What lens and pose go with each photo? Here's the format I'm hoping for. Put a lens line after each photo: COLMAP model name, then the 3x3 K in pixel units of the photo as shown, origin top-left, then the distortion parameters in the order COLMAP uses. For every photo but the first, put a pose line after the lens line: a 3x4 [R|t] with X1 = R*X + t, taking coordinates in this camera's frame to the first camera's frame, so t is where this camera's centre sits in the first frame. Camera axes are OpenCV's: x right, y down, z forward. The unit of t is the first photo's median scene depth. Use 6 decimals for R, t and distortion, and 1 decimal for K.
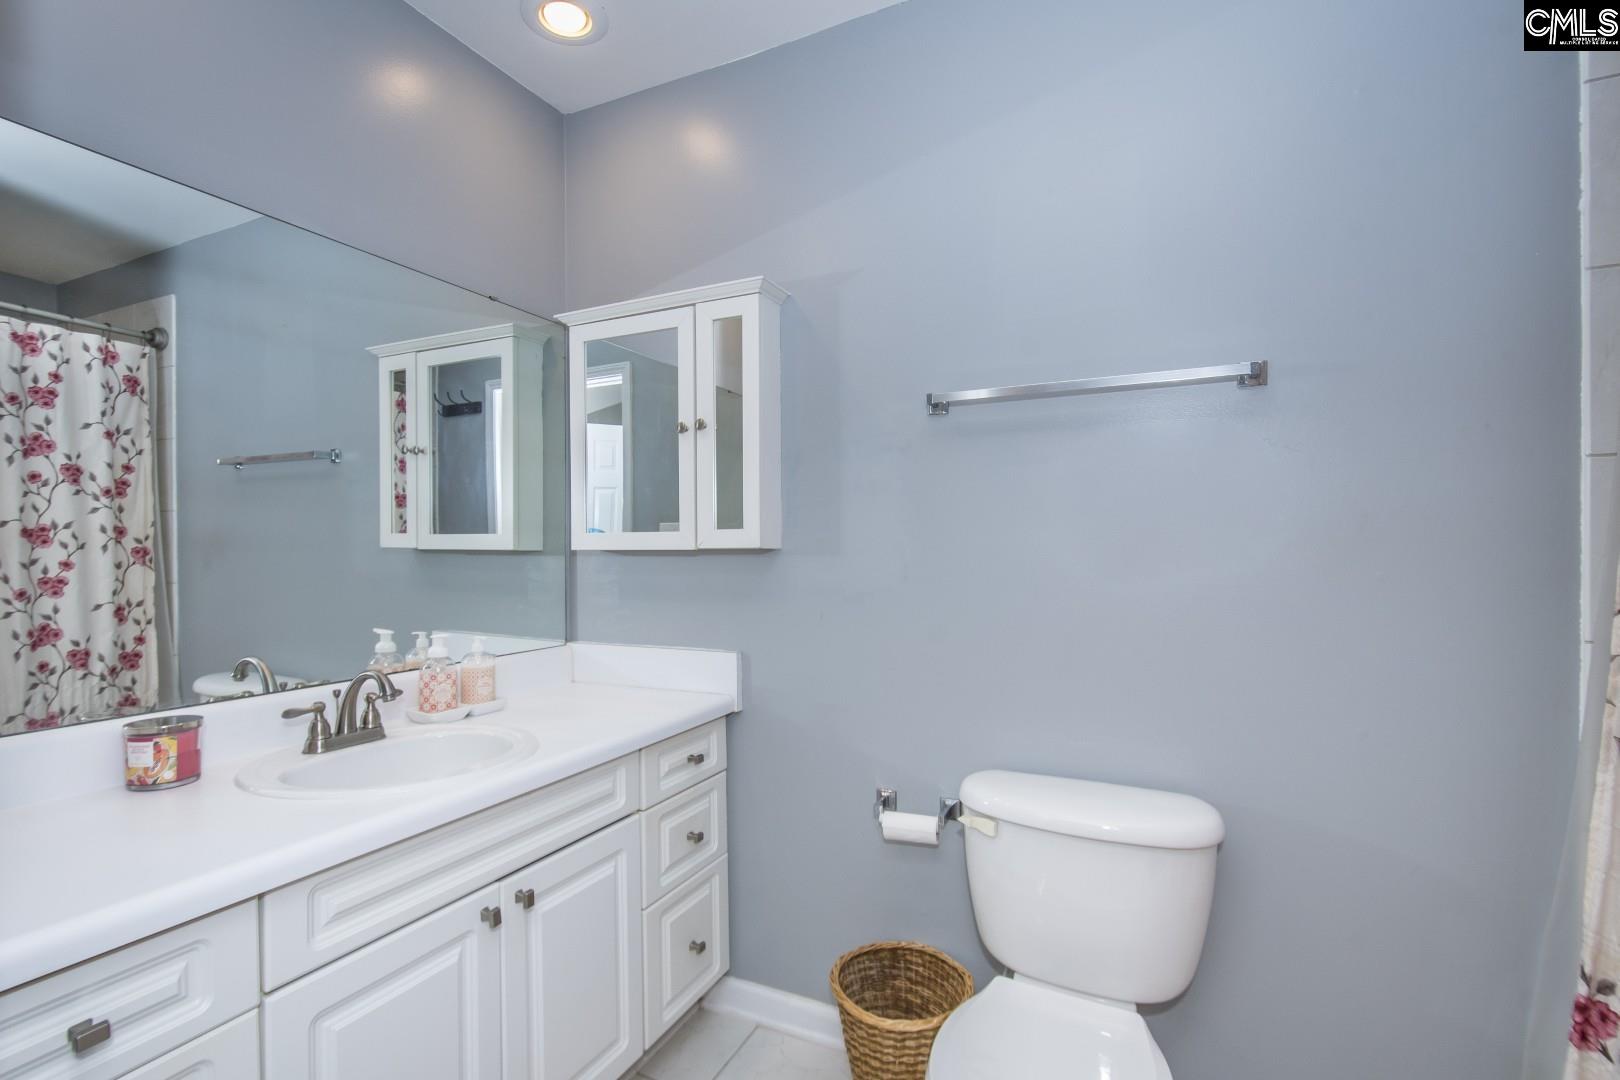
lens RADIAL K [[754.8, 0, 811.7], [0, 754.8, 547.9], [0, 0, 1]] dist [-0.002013, -0.003142]
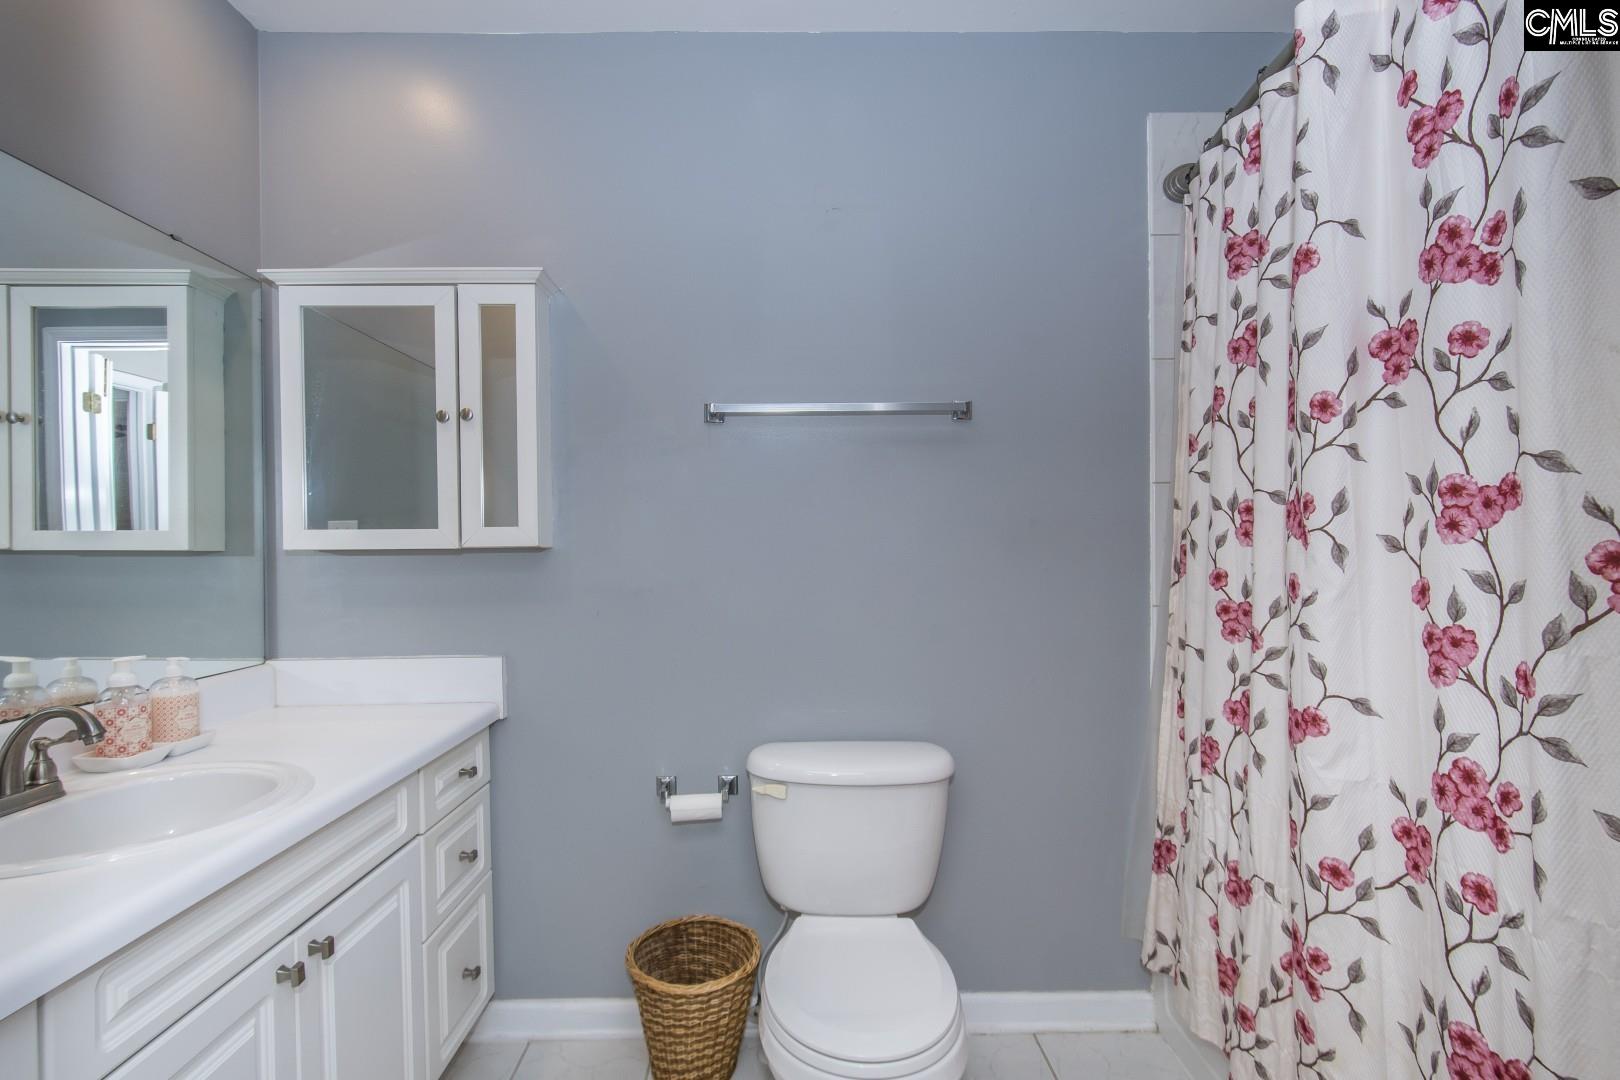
lens RADIAL K [[754.8, 0, 811.7], [0, 754.8, 547.9], [0, 0, 1]] dist [-0.002013, -0.003142]
pose [[0.886859, -0.003491, 0.462028, -0.211608], [0.003948, 0.999992, -0.000023, 0.003258], [-0.462024, 0.001845, 0.886866, -0.025588]]
